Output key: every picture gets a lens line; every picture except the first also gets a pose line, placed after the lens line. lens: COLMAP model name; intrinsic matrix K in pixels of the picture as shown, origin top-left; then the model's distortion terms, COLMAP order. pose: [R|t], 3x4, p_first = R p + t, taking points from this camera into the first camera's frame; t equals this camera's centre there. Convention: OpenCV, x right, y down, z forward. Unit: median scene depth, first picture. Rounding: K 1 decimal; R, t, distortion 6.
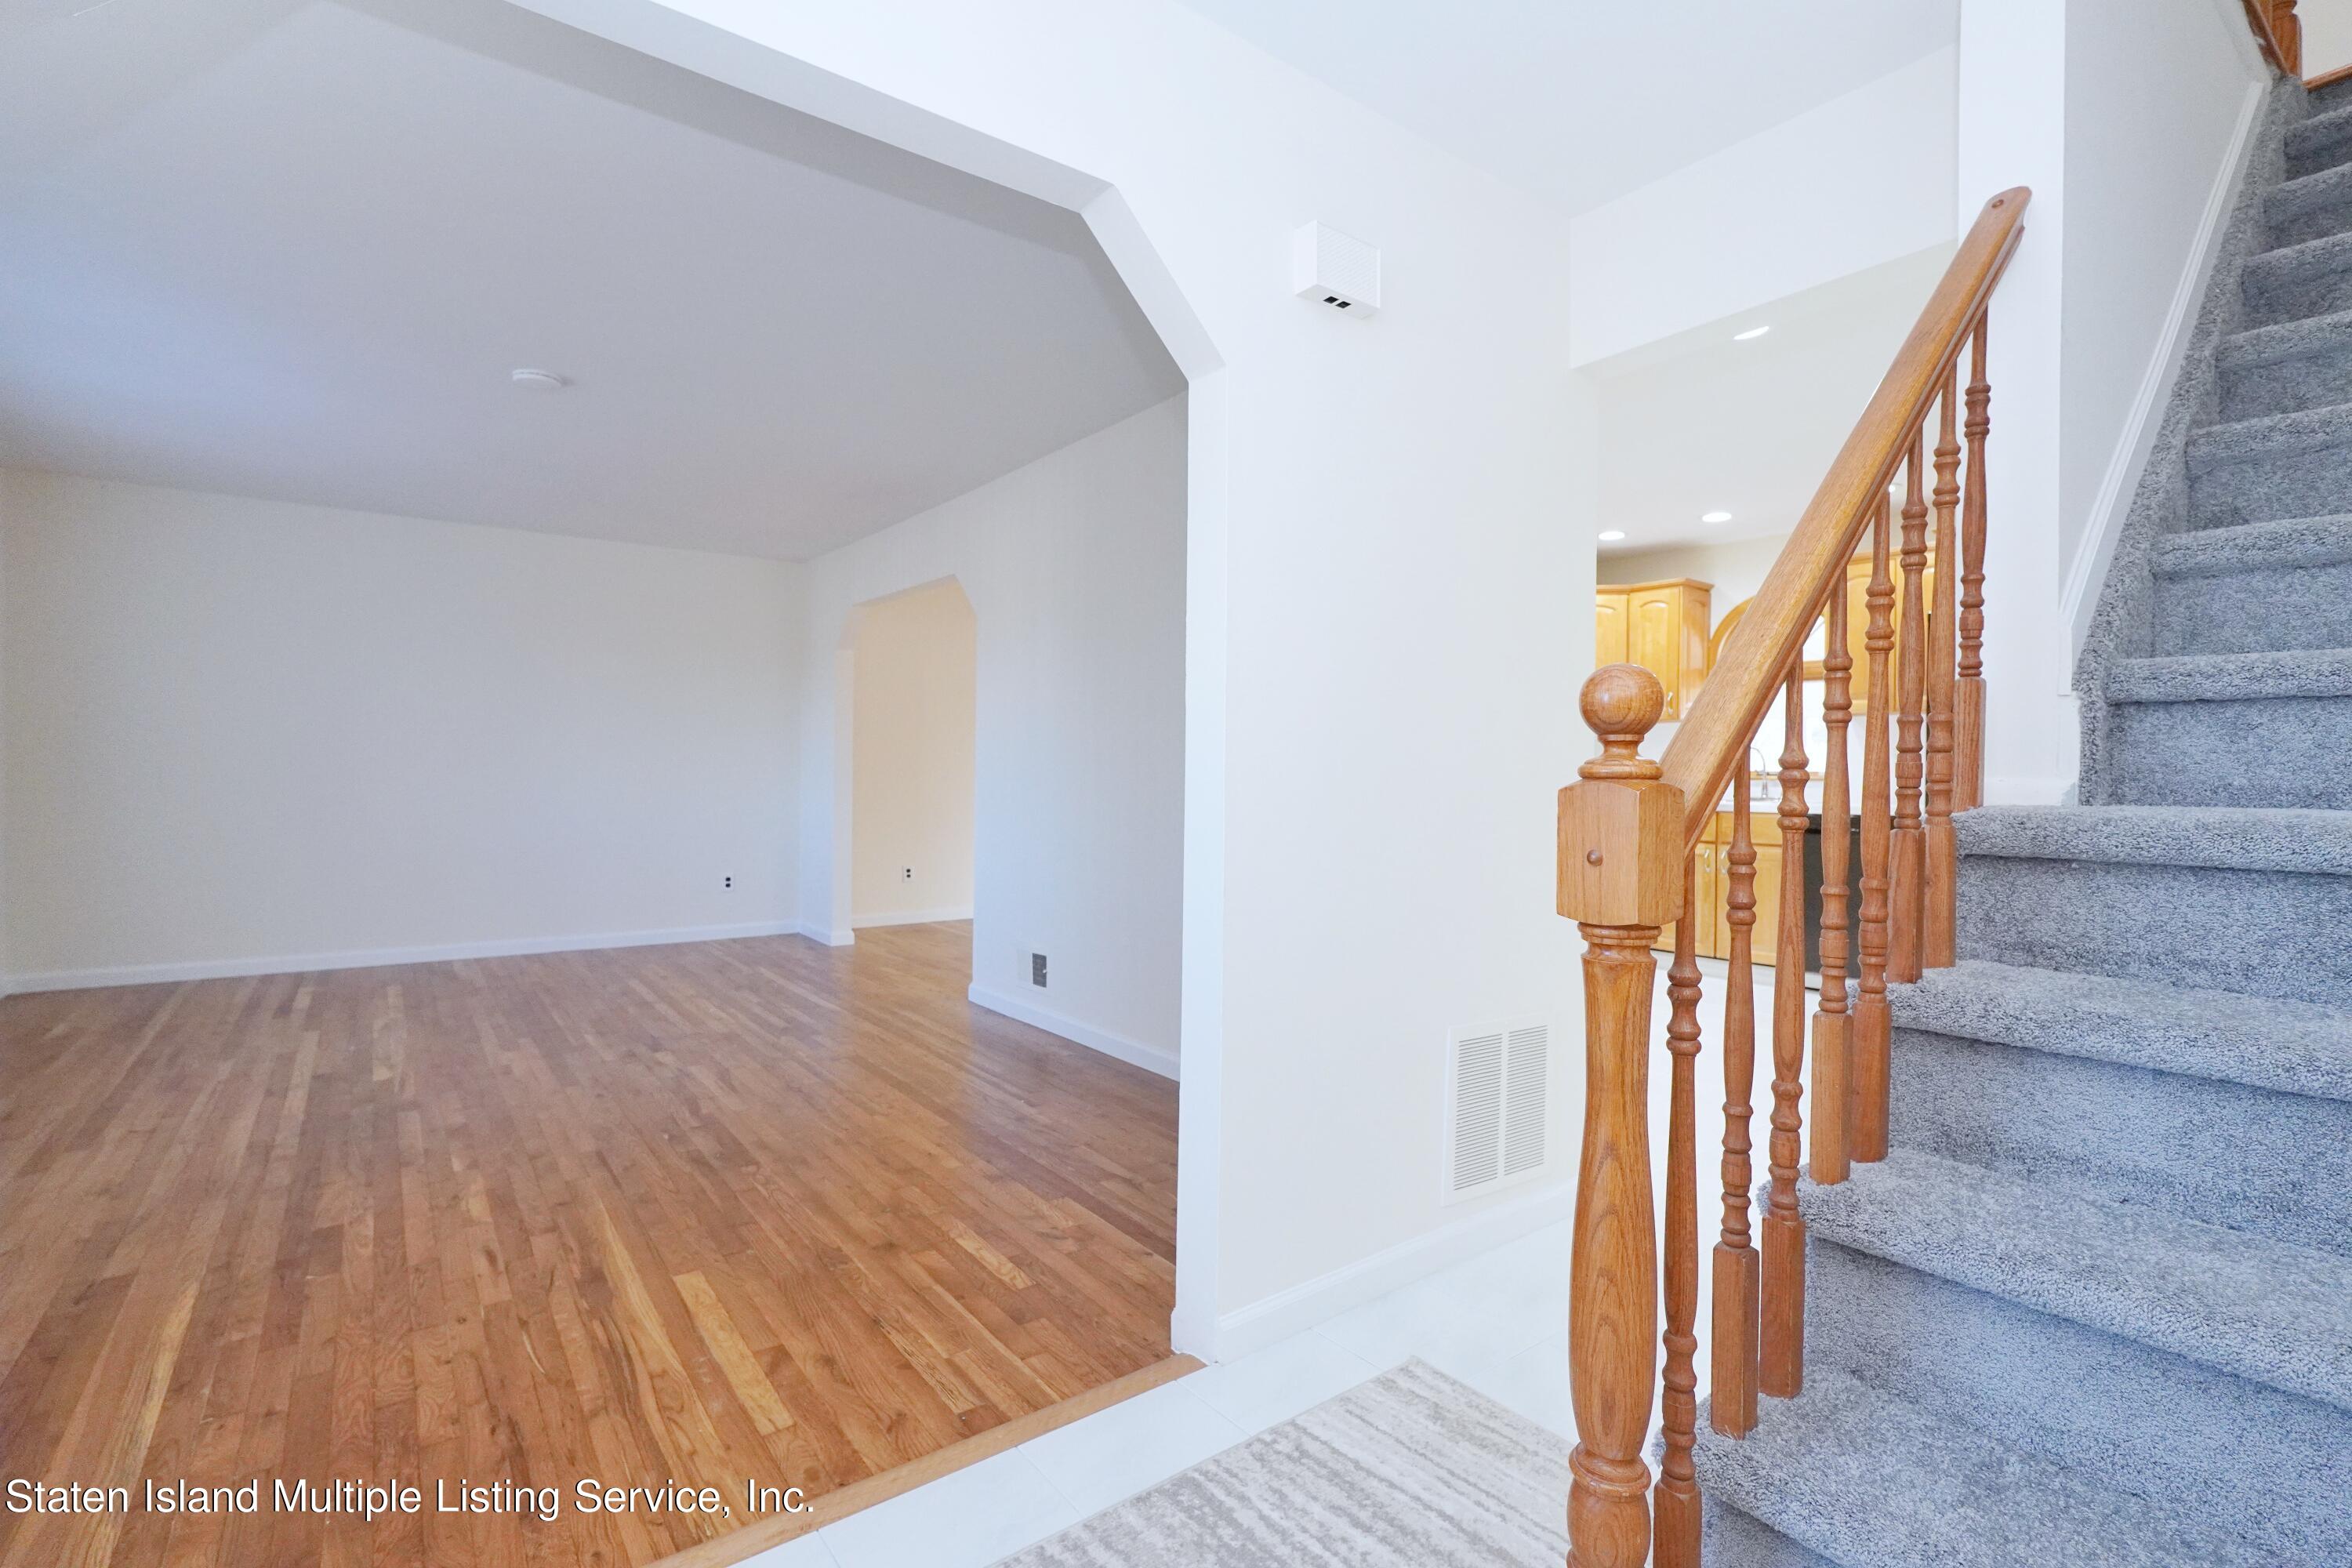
lens RADIAL K [[1073.6, 0, 1173.3], [0, 1073.6, 782.0], [0, 0, 1]] dist [-0.024059, 0.011261]
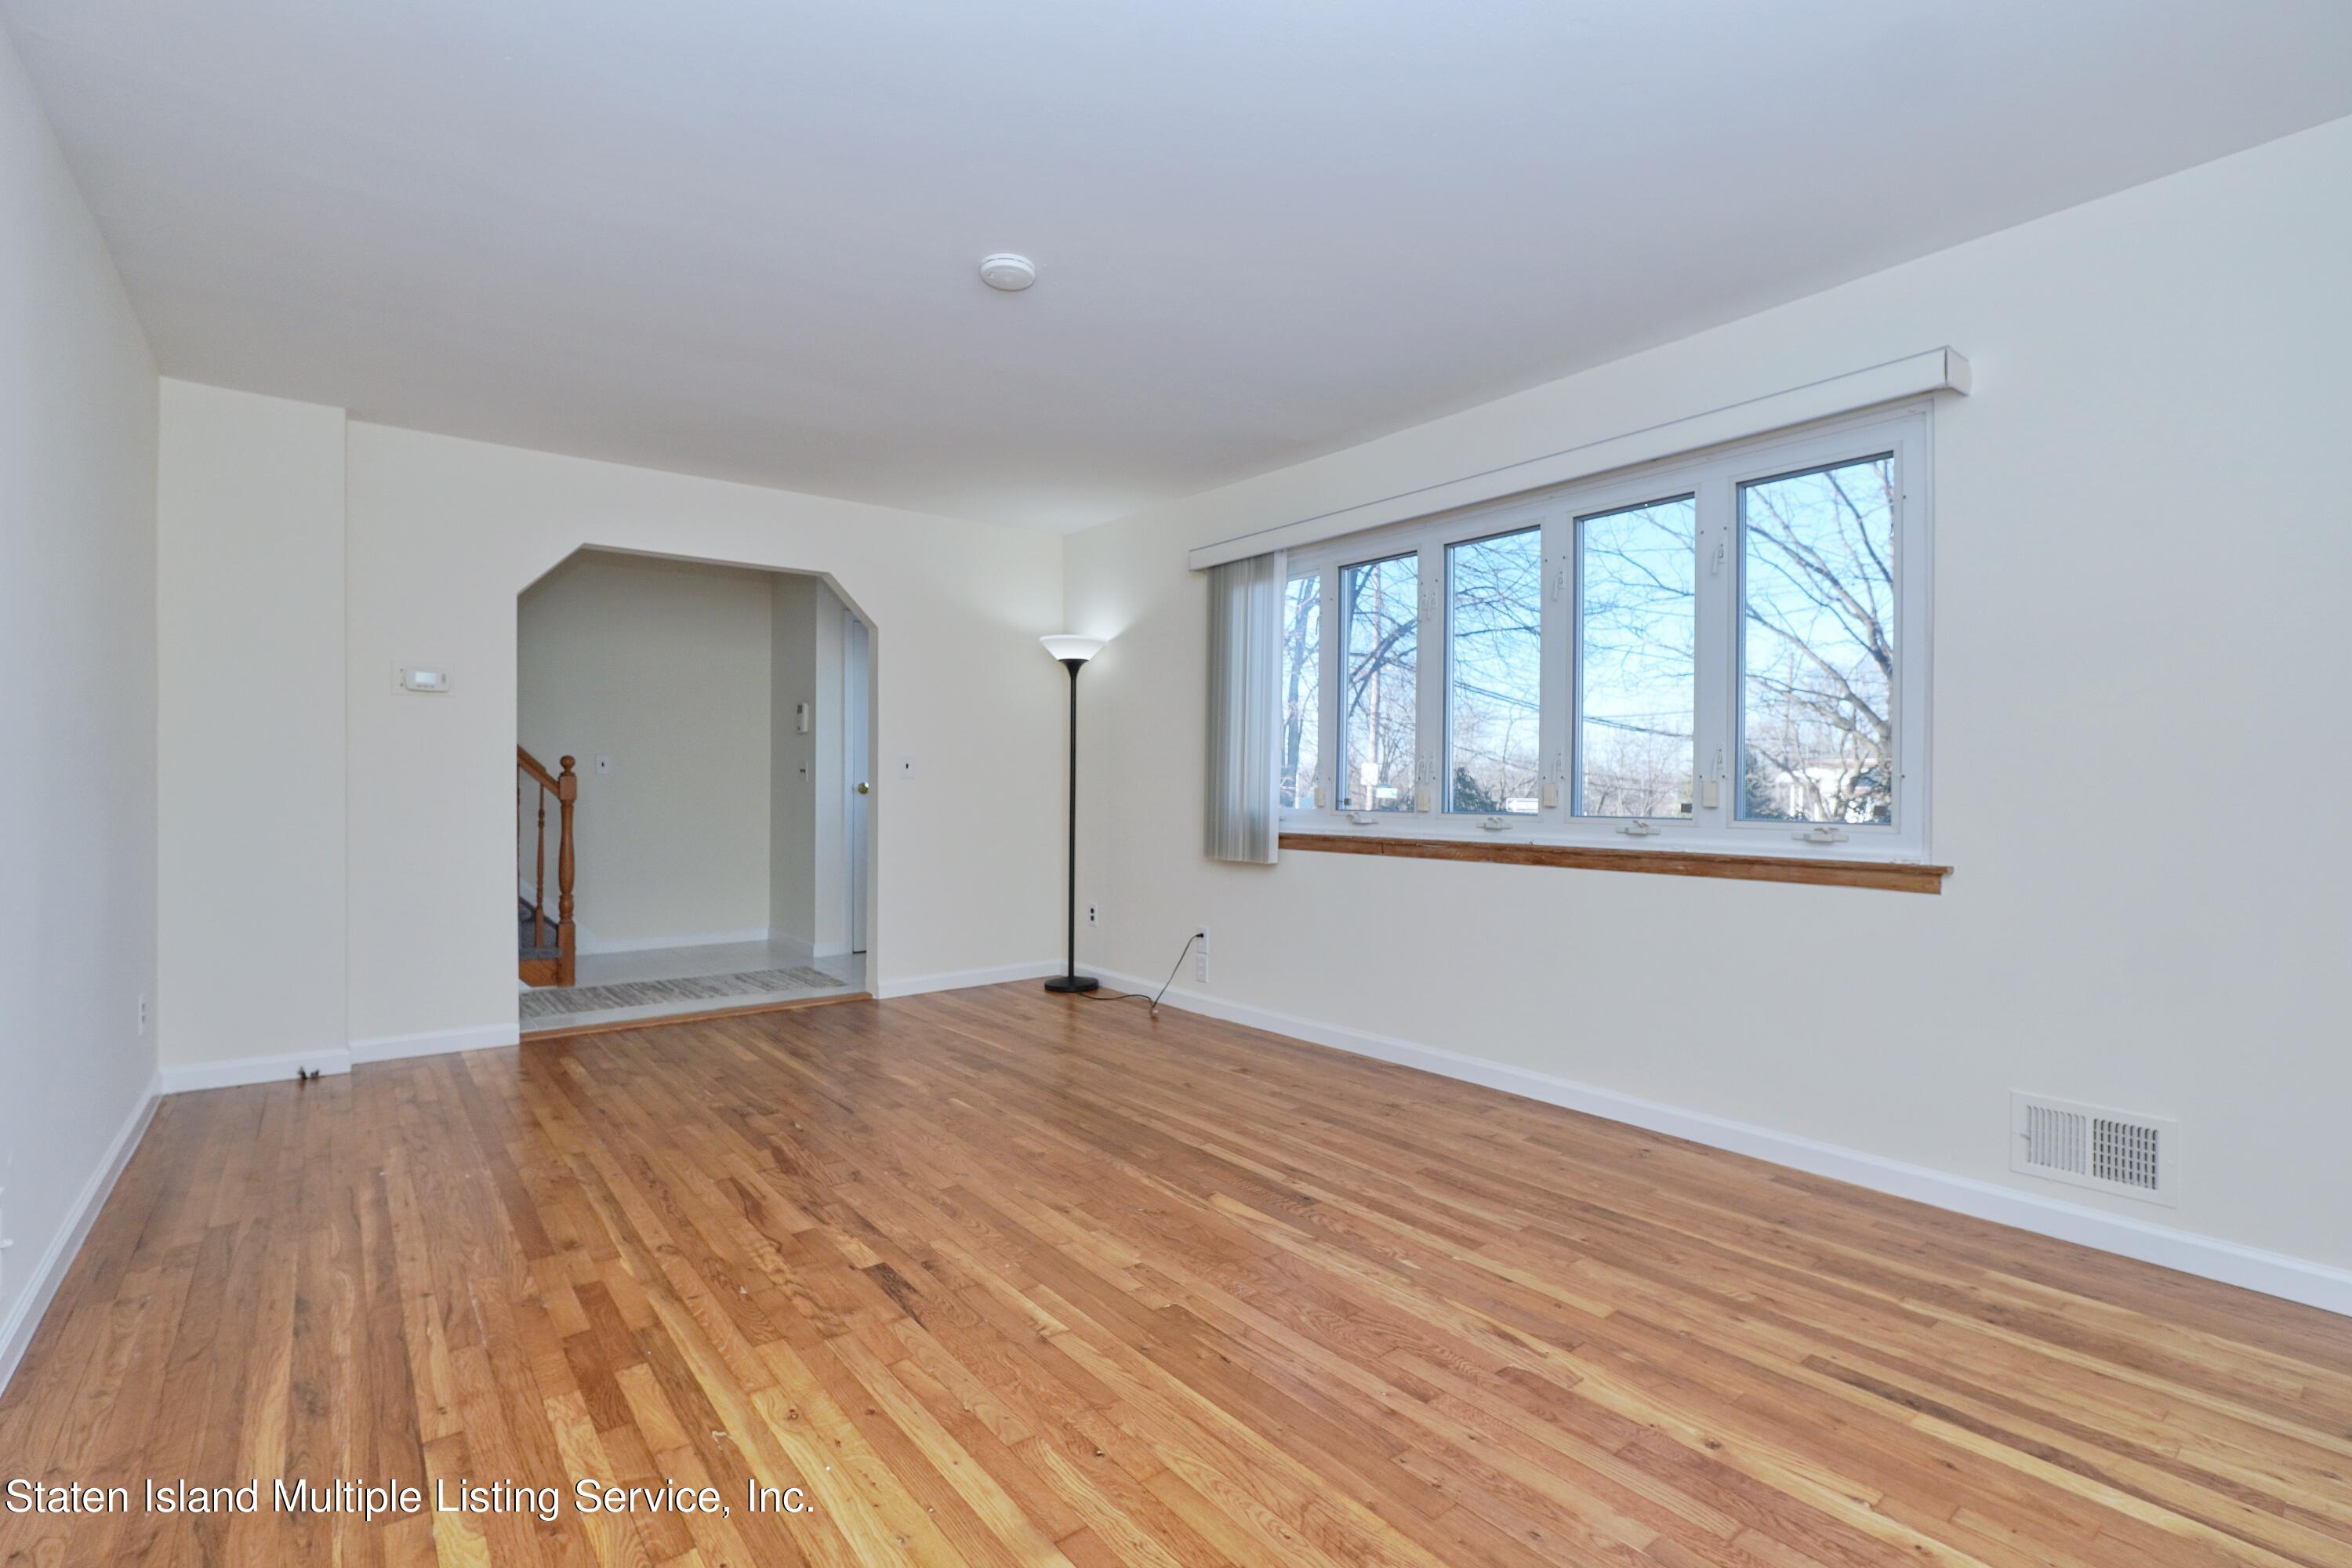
lens RADIAL K [[1073.6, 0, 1177.8], [0, 1073.6, 784.9], [0, 0, 1]] dist [-0.024059, 0.011261]
pose [[-0.999496, -0.015145, -0.027916, -0.859430], [-0.015470, 0.999814, 0.011479, -0.023332], [0.027737, 0.011905, -0.999544, 2.169564]]
